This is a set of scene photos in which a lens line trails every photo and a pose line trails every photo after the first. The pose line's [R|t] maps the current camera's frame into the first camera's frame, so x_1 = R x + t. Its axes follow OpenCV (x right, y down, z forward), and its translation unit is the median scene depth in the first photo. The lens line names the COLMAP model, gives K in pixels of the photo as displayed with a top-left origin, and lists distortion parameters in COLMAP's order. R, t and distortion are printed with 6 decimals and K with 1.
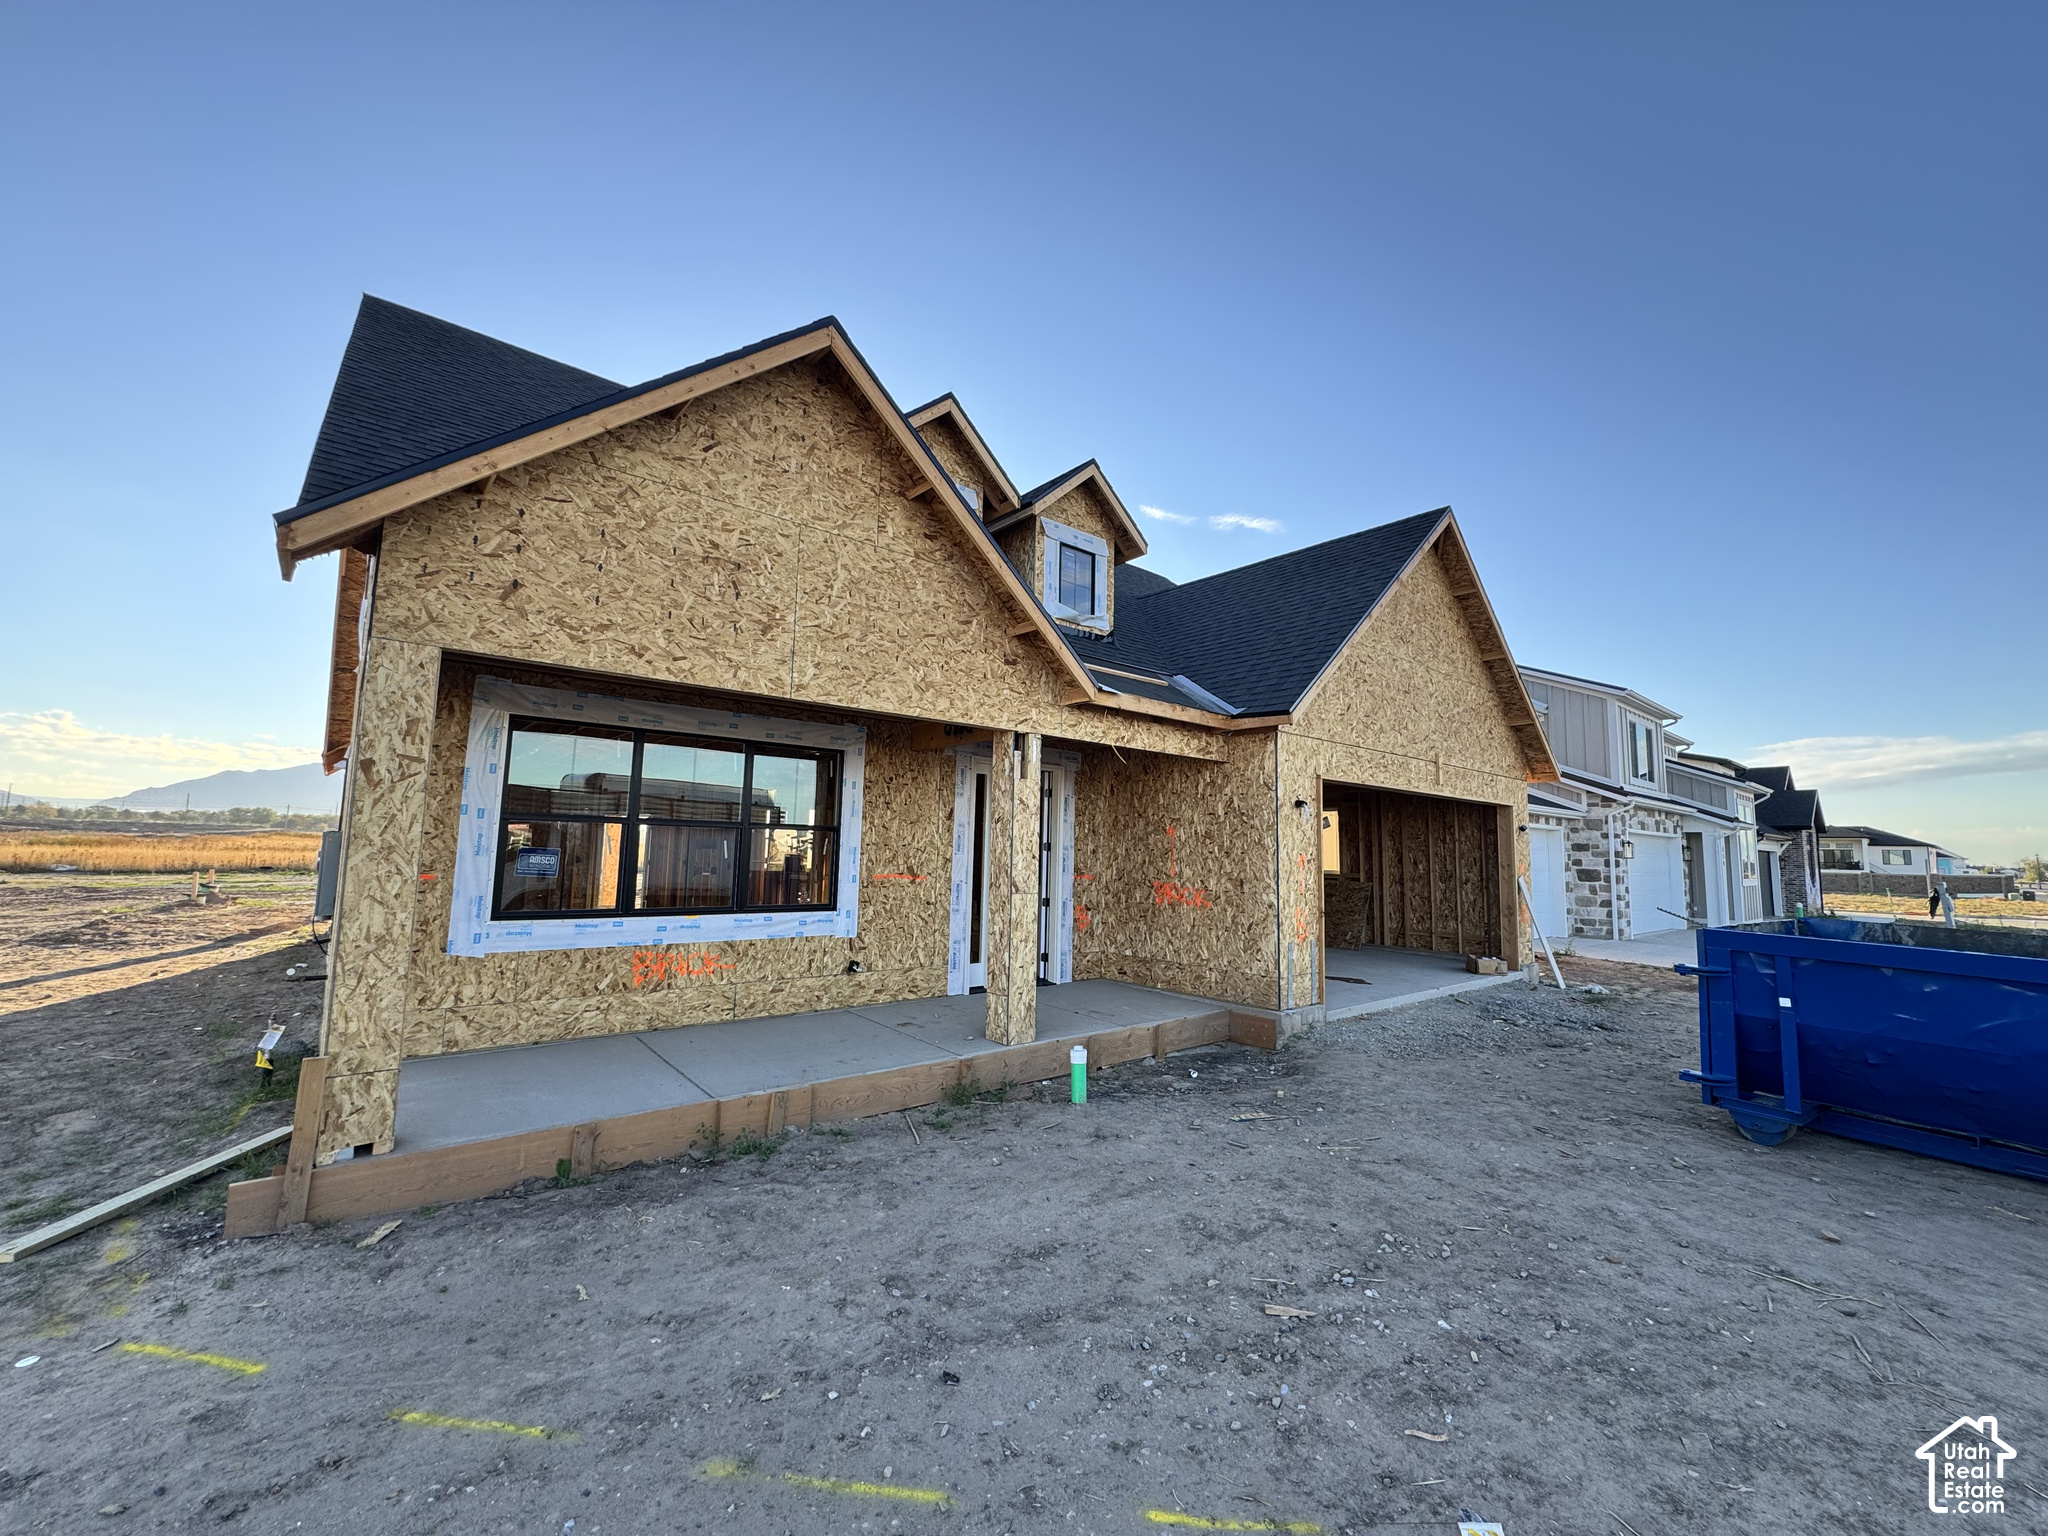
lens RADIAL K [[812.6, 0, 1023.5], [0, 812.6, 767.9], [0, 0, 1]] dist [-0.001251, -0.000533]
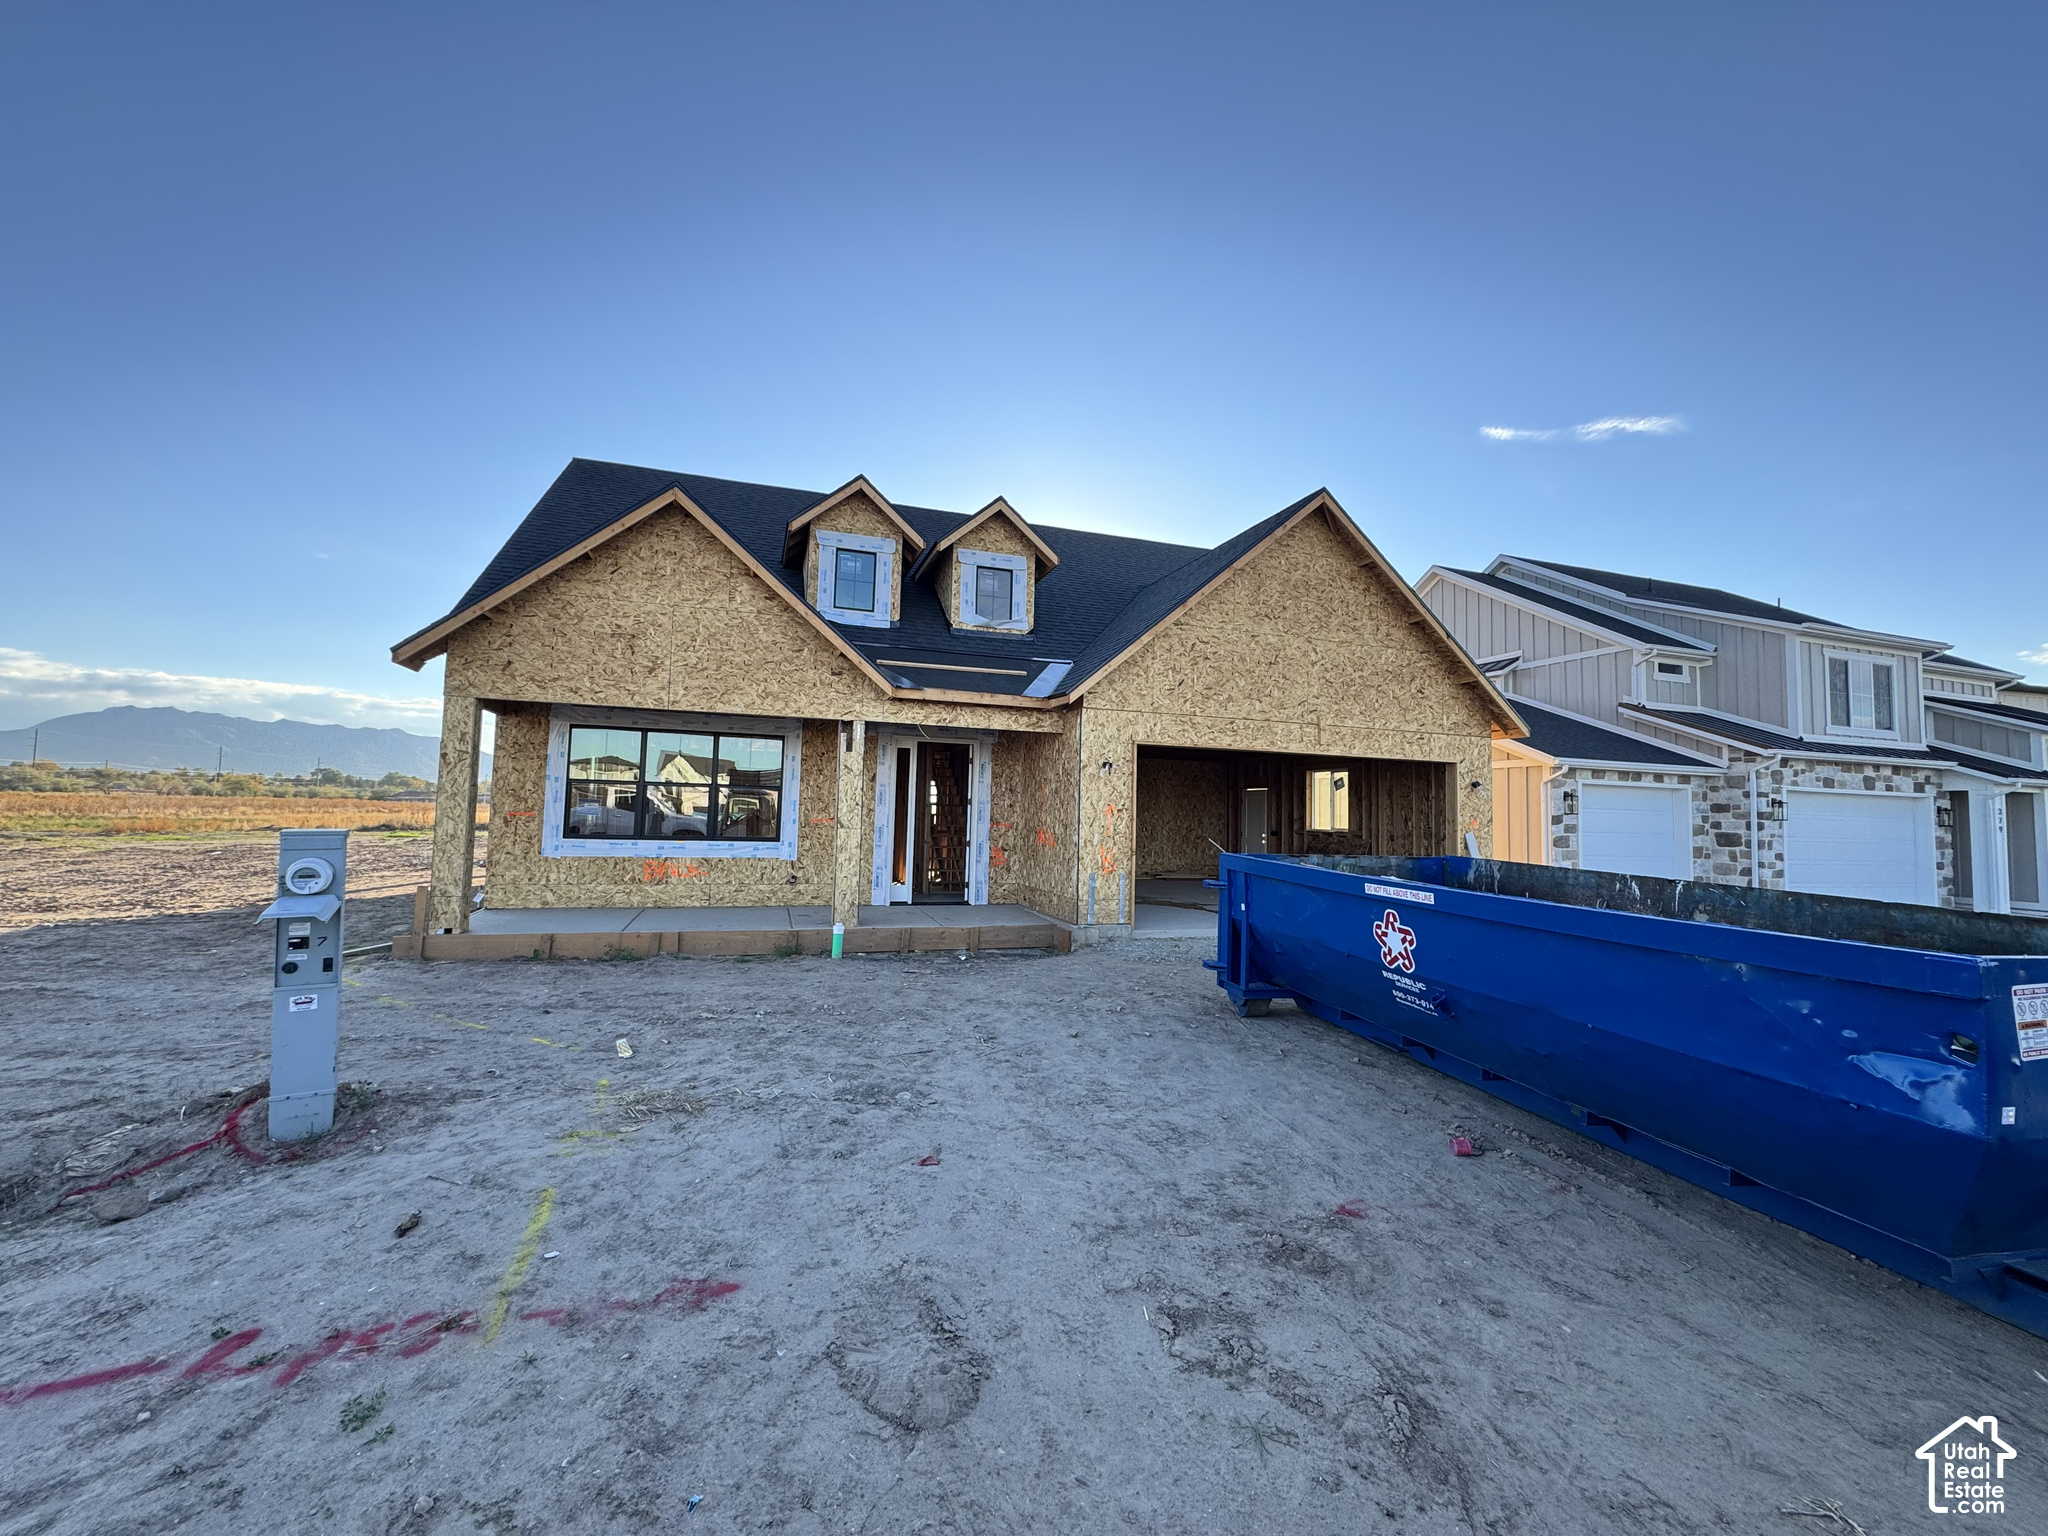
lens RADIAL K [[812.6, 0, 1023.4], [0, 812.6, 768.7], [0, 0, 1]] dist [-0.001251, -0.000533]
pose [[0.929296, -0.020262, -0.368779, 0.742766], [0.033167, 0.999038, 0.028688, 0.010985], [0.367843, -0.038891, 0.929074, -0.230678]]
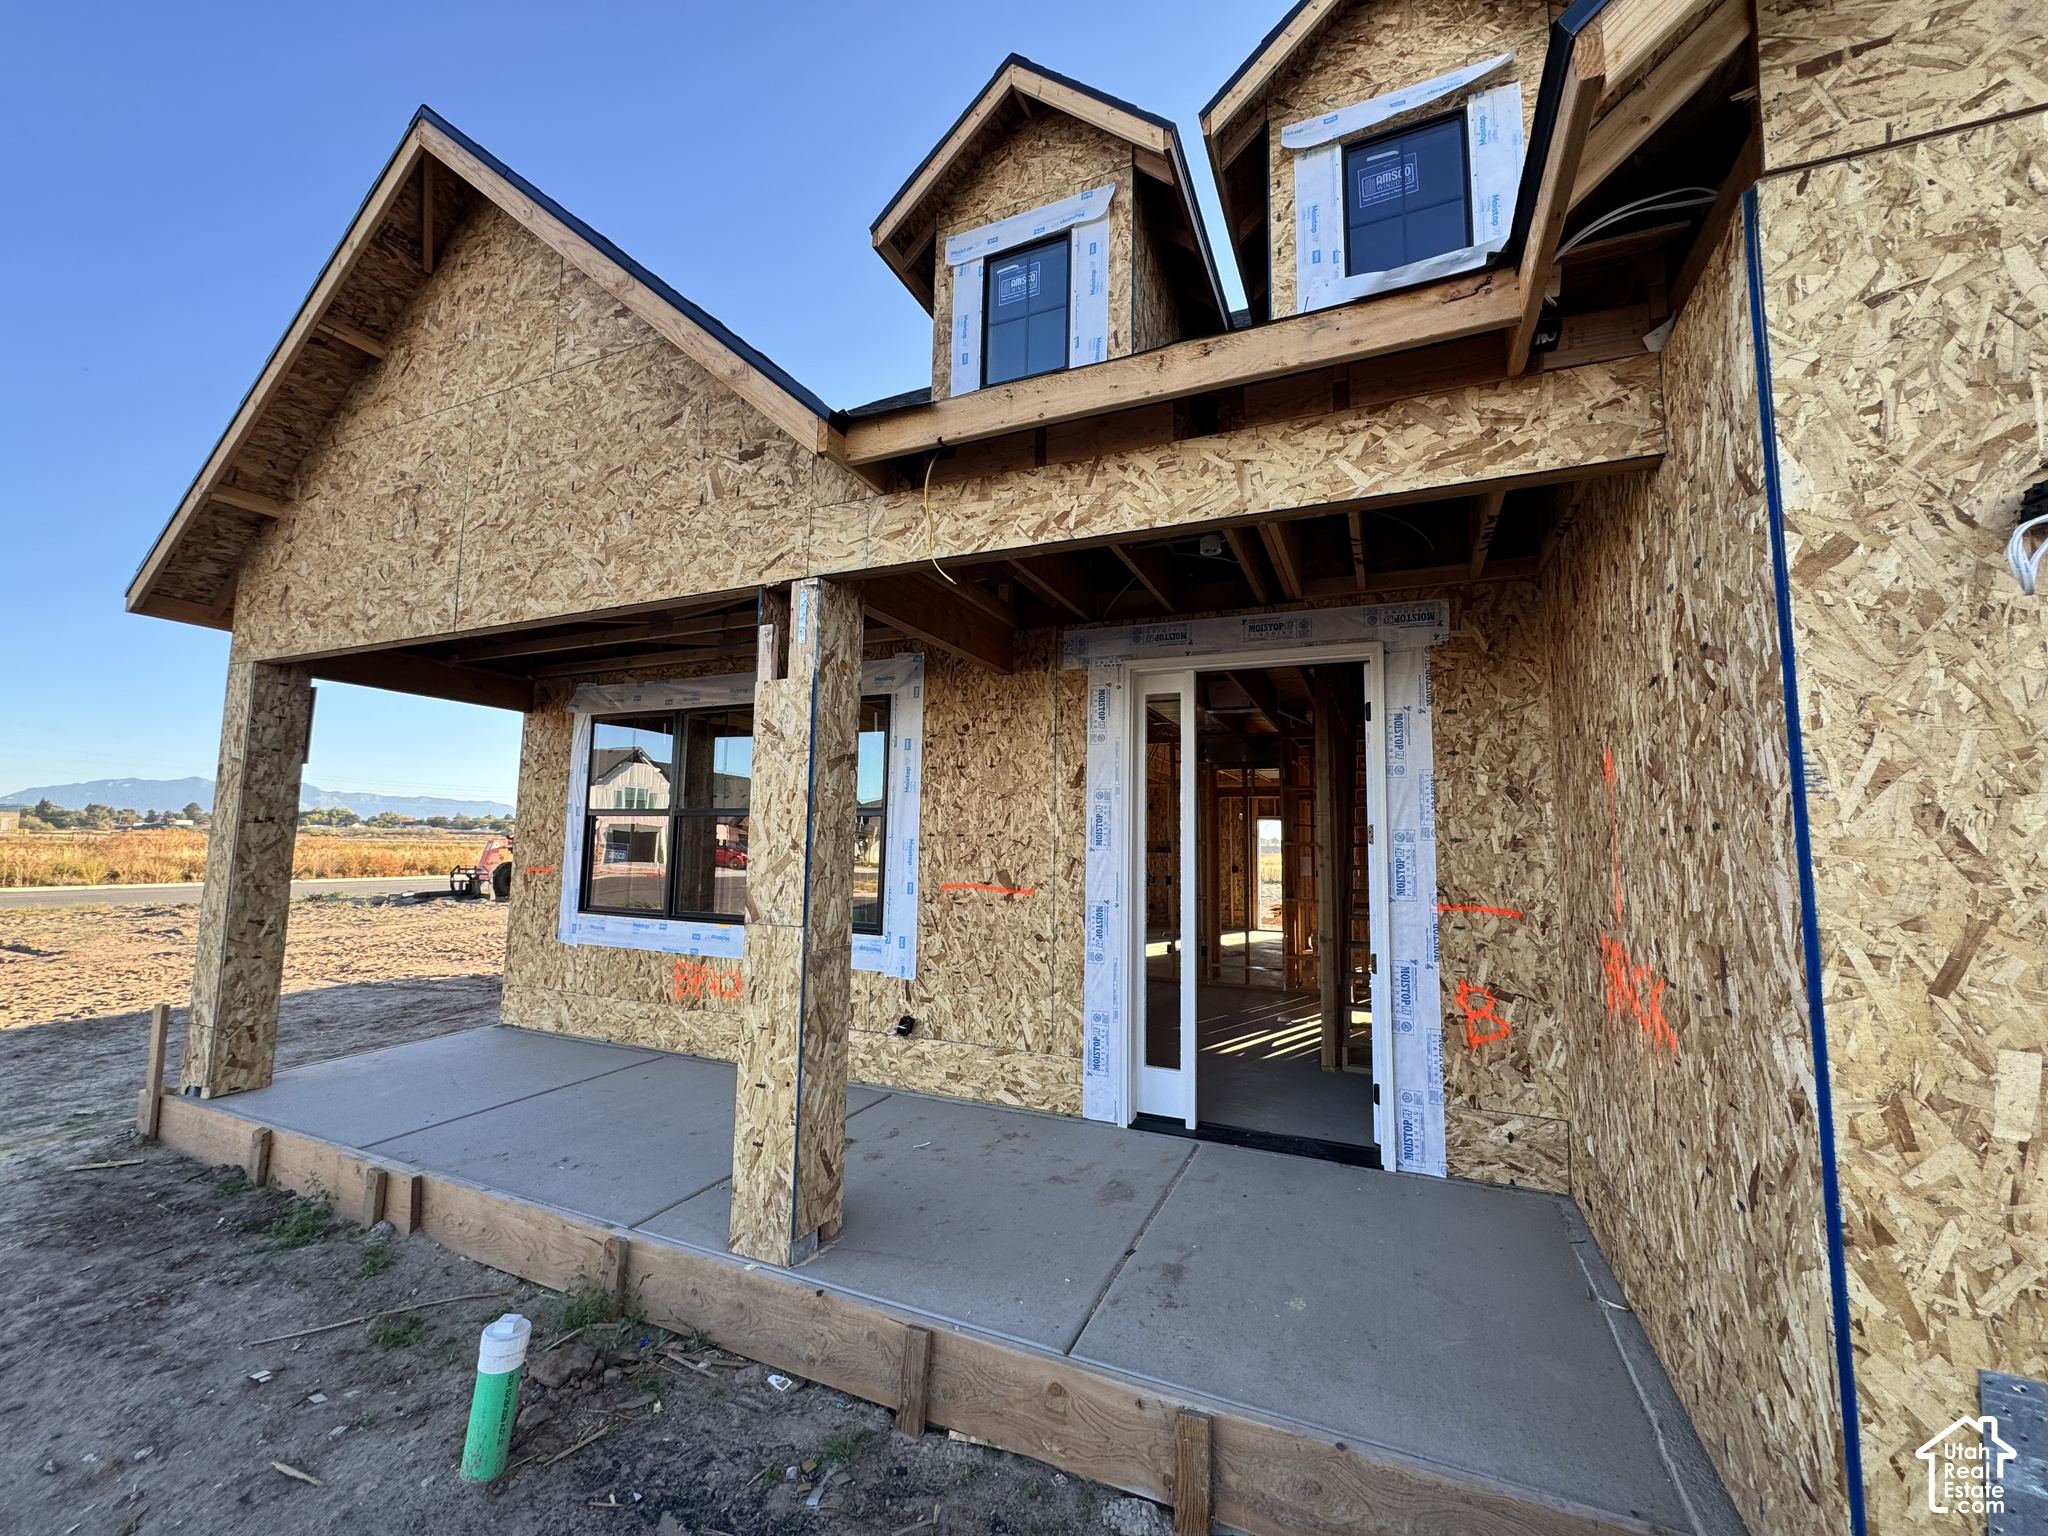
lens RADIAL K [[812.6, 0, 1025.1], [0, 812.6, 766.8], [0, 0, 1]] dist [-0.001251, -0.000533]
pose [[0.434890, -0.105197, -0.894318, 0.422041], [0.084588, 0.993534, -0.075734, 0.098339], [0.896502, -0.042712, 0.440977, 0.809986]]
